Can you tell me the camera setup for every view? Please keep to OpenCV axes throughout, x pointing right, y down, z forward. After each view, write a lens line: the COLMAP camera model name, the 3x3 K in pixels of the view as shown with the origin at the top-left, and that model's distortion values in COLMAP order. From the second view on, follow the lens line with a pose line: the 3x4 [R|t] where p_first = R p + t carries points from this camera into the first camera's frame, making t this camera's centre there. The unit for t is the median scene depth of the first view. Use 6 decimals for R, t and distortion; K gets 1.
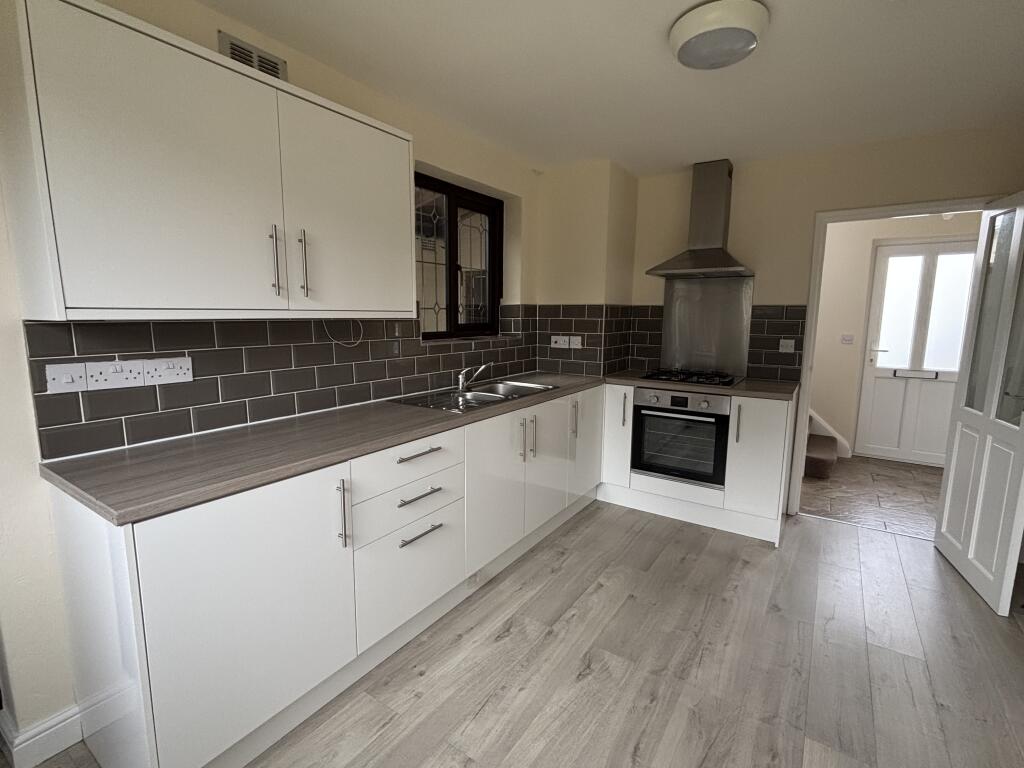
lens RADIAL K [[481.1, 0, 513.4], [0, 481.1, 383.6], [0, 0, 1]] dist [-0.018880, 0.004782]
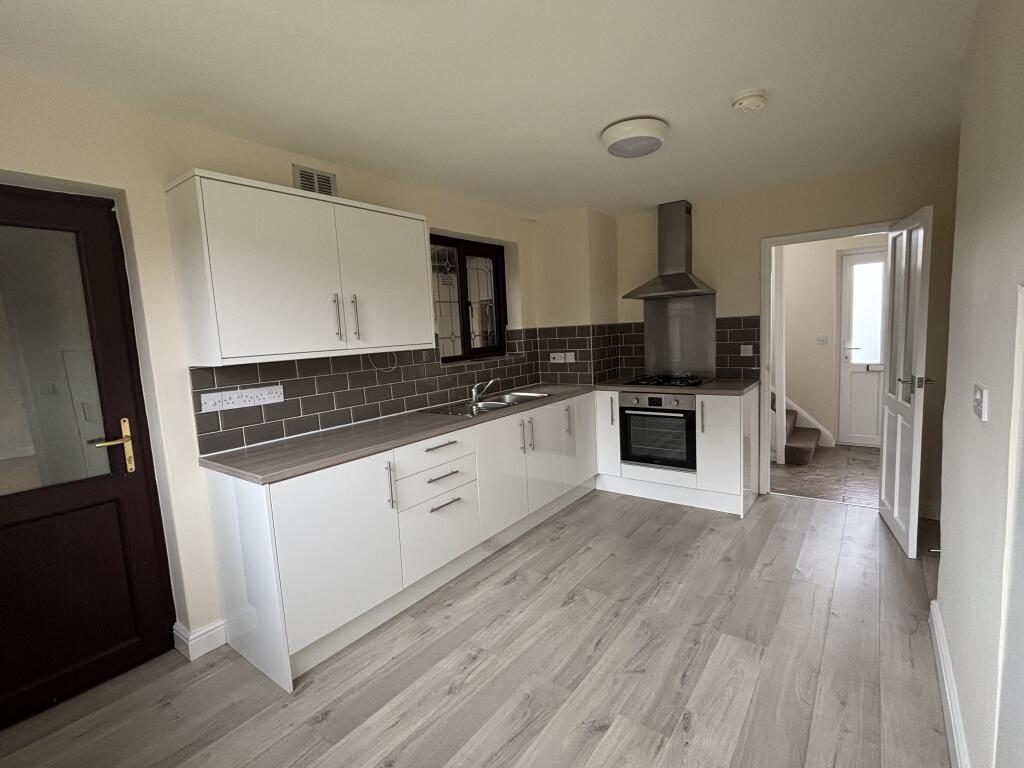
lens RADIAL K [[481.1, 0, 512.7], [0, 481.1, 384.2], [0, 0, 1]] dist [-0.018880, 0.004782]
pose [[0.996686, -0.053932, -0.060898, 0.084701], [0.051950, 0.998081, -0.033683, 0.020159], [0.062598, 0.030408, 0.997575, -0.305097]]
